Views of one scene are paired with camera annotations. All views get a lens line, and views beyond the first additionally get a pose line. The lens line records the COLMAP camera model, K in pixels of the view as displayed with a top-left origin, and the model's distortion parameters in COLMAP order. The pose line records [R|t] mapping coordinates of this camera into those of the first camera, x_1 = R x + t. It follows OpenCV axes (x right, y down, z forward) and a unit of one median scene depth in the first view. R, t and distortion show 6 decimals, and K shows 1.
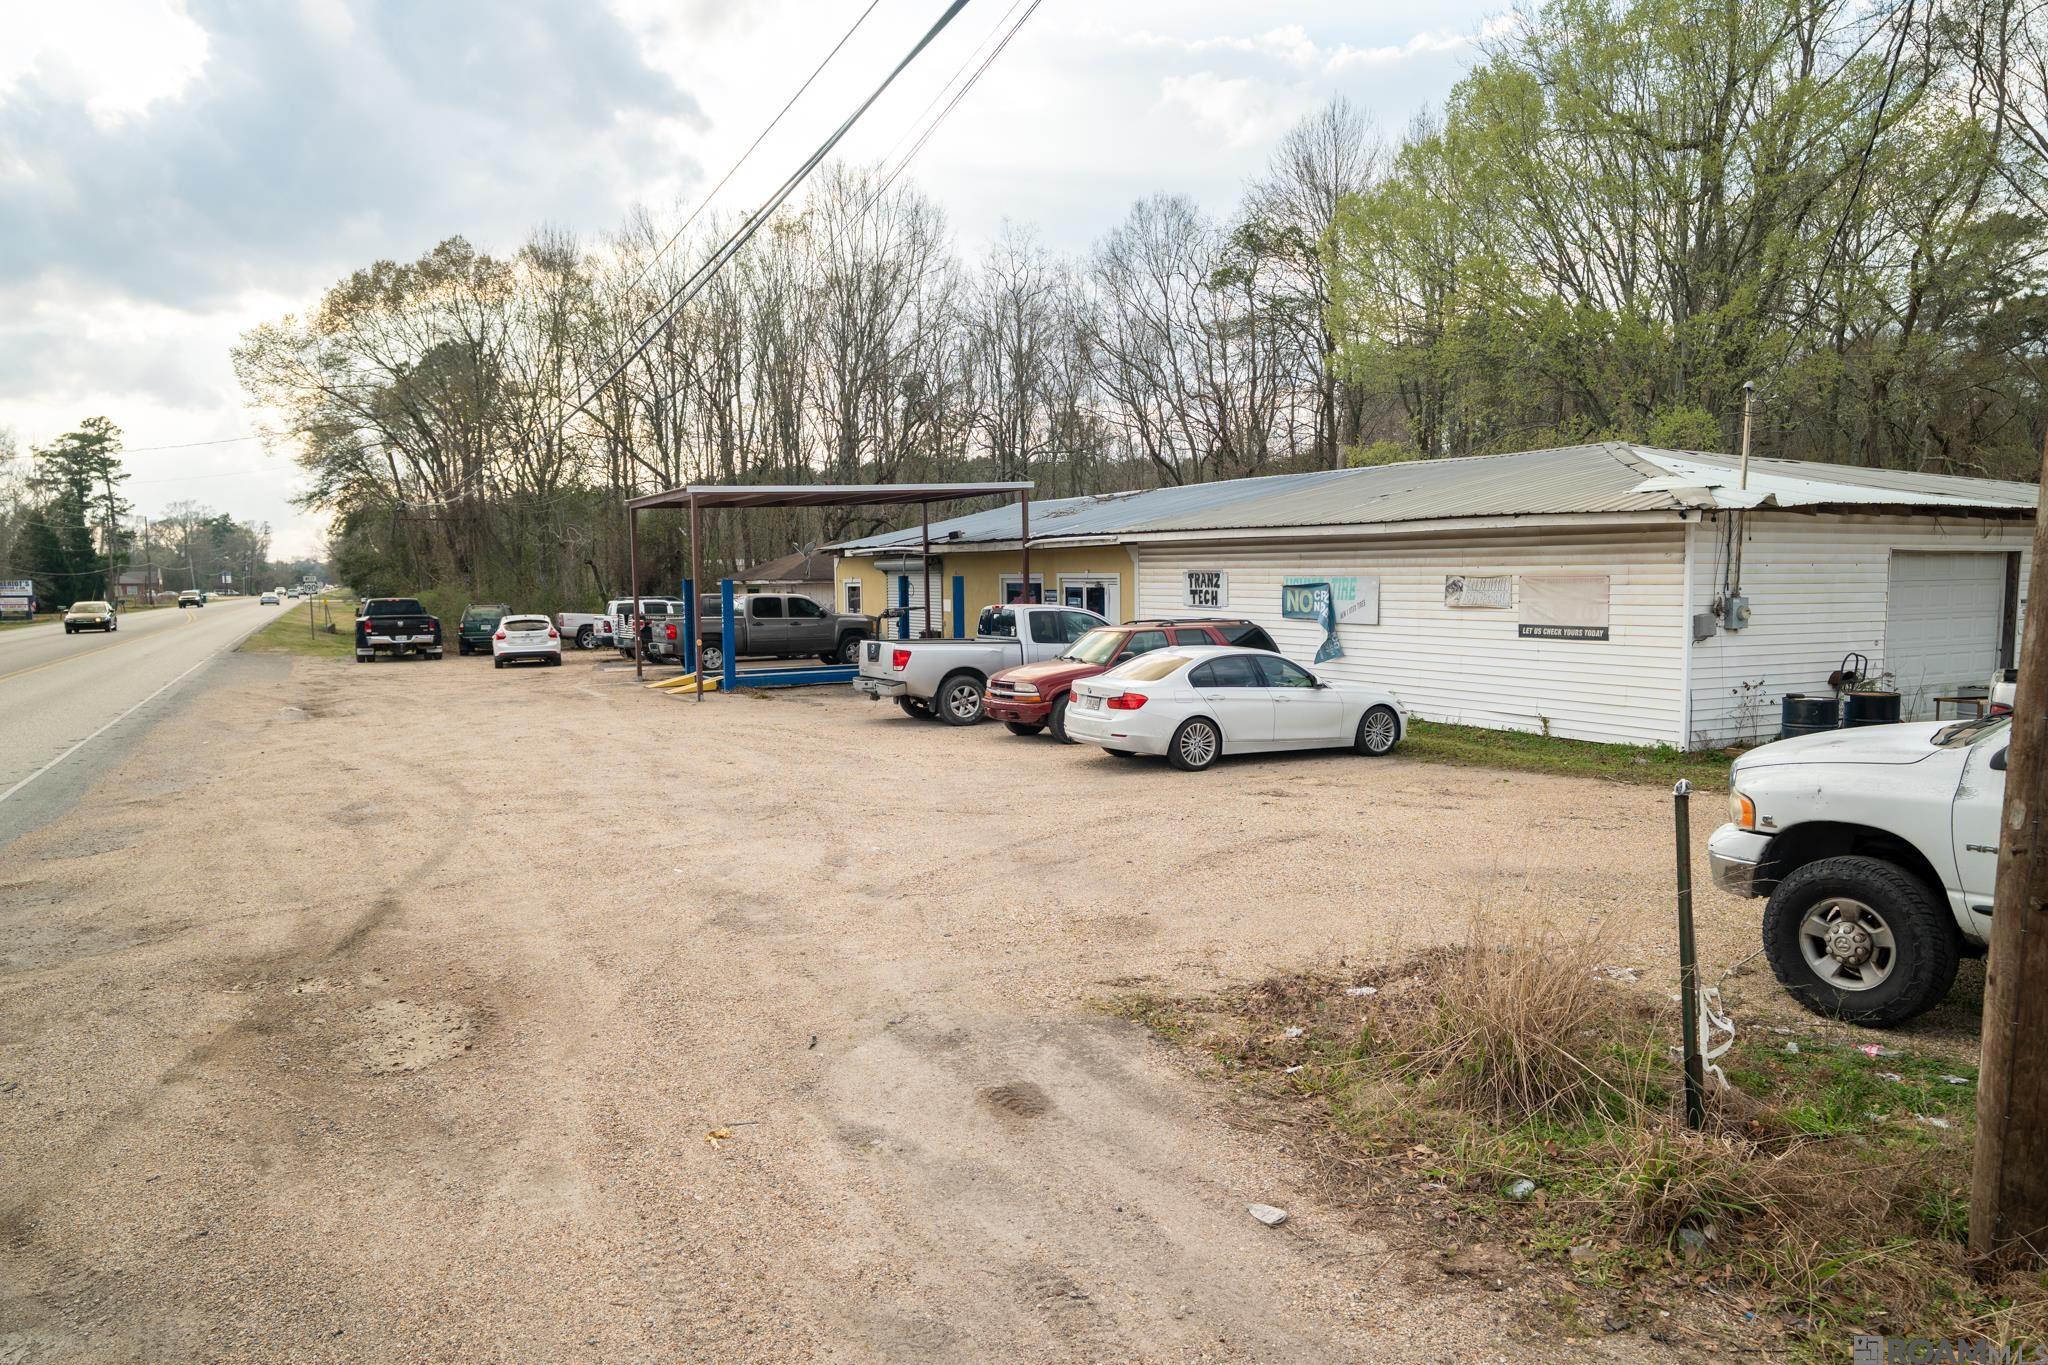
lens RADIAL K [[1383.1, 0, 1024.0], [0, 1383.1, 682.5], [0, 0, 1]] dist [-0.009127, 0.036675]
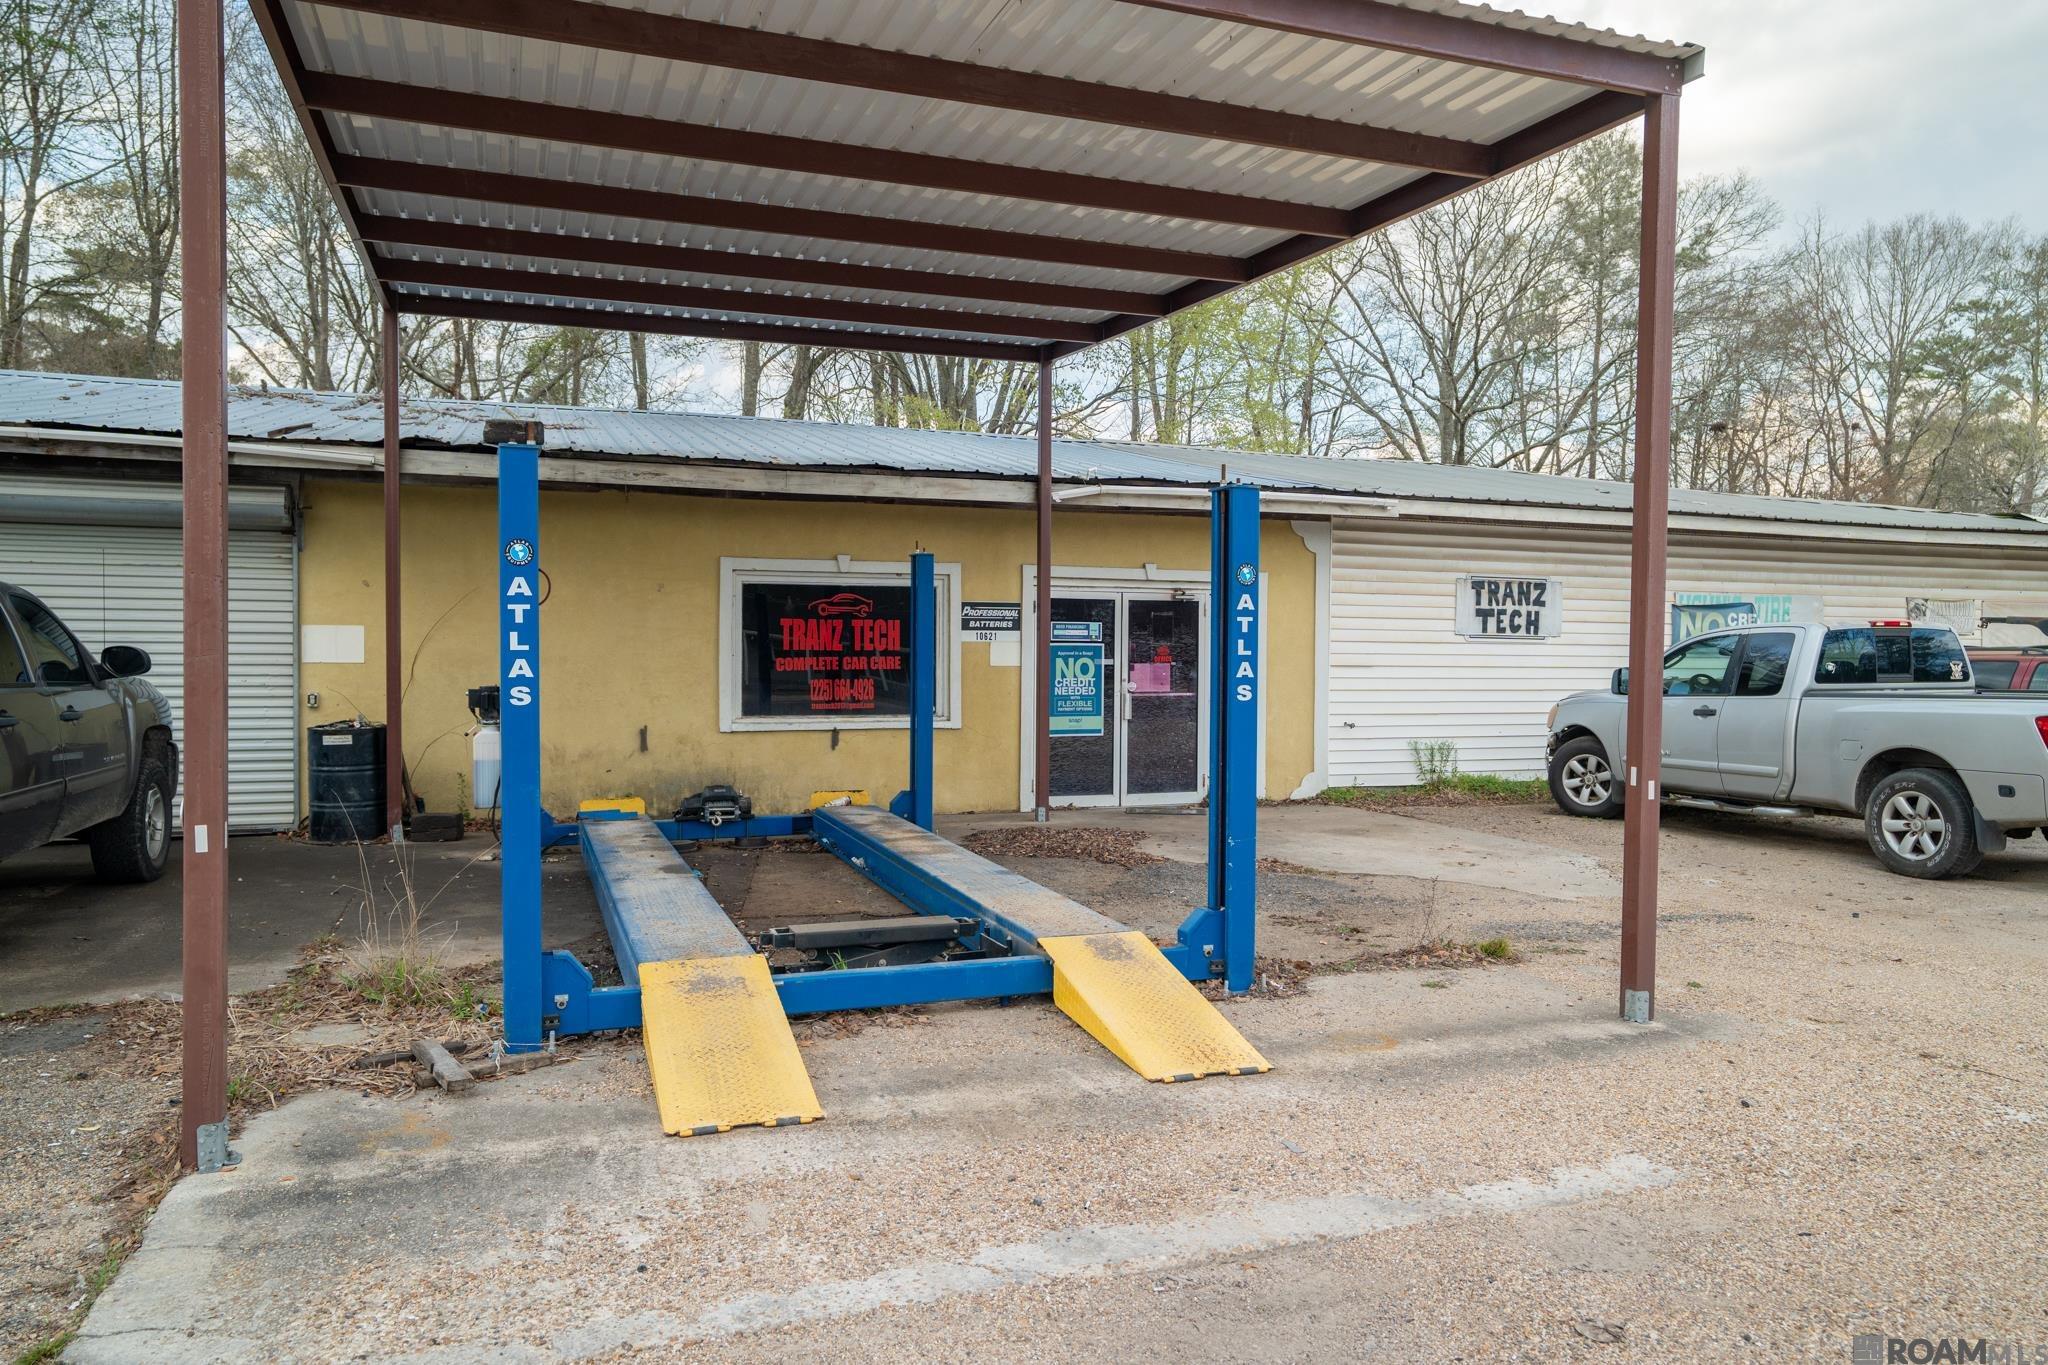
lens RADIAL K [[1404.1, 0, 1040.6], [0, 1404.1, 678.2], [0, 0, 1]] dist [-0.015608, 0.046044]
pose [[0.124406, -0.020032, 0.992029, -0.496654], [0.065704, 0.997768, 0.011908, -0.057969], [-0.990054, 0.063698, 0.125445, 1.127818]]
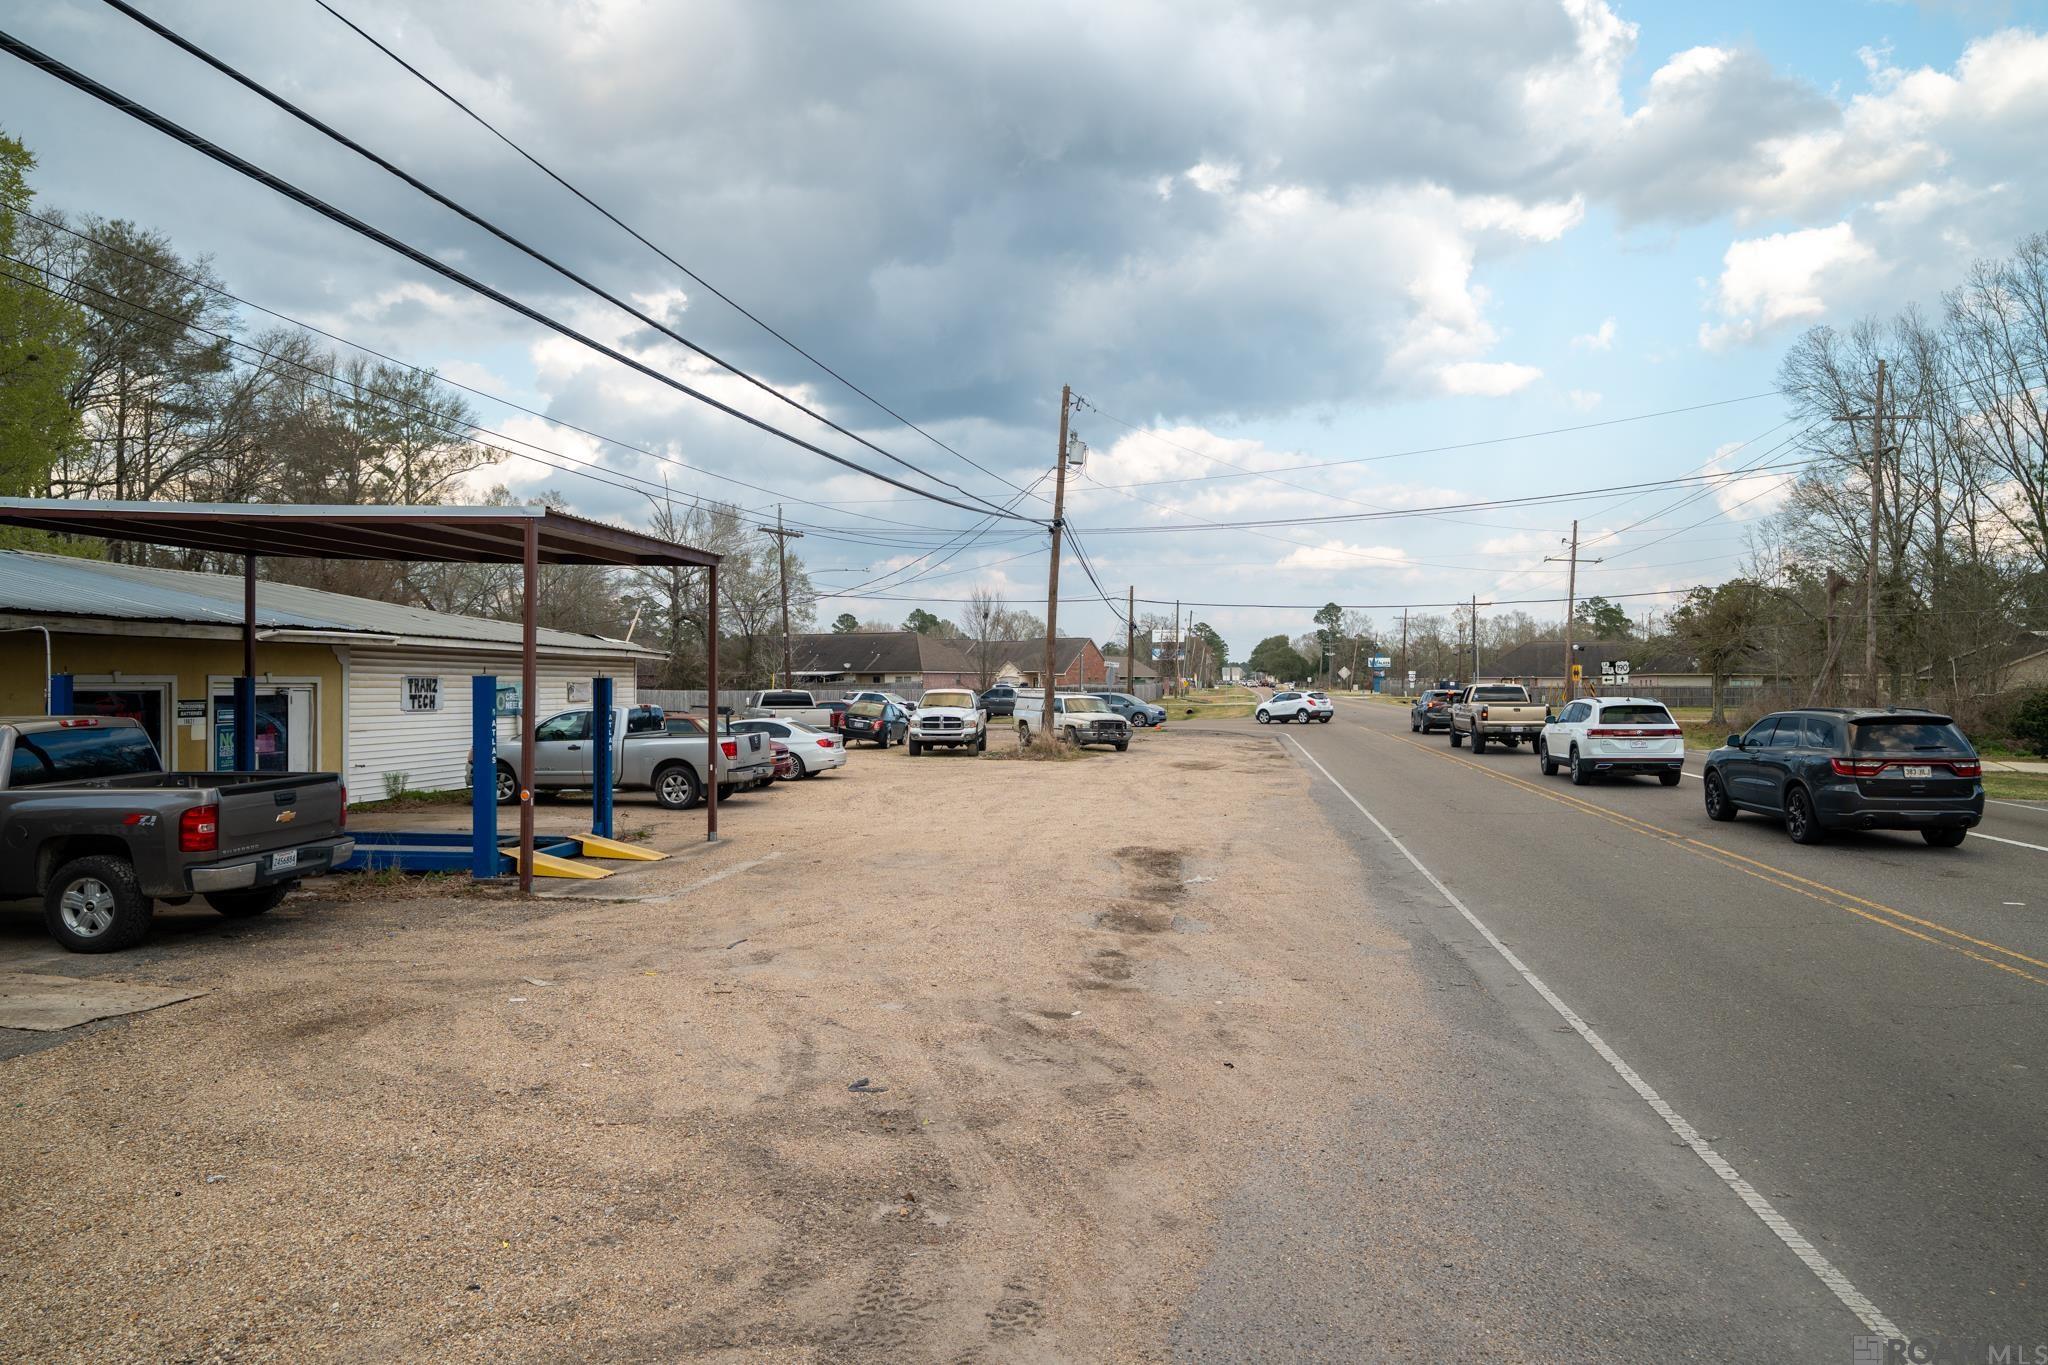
lens RADIAL K [[1404.1, 0, 1040.6], [0, 1404.1, 678.2], [0, 0, 1]] dist [-0.015608, 0.046044]
pose [[-0.820939, 0.001712, 0.571013, -0.856688], [0.040914, 0.997602, 0.055832, -0.119456], [-0.569548, 0.069197, -0.819040, 1.601951]]
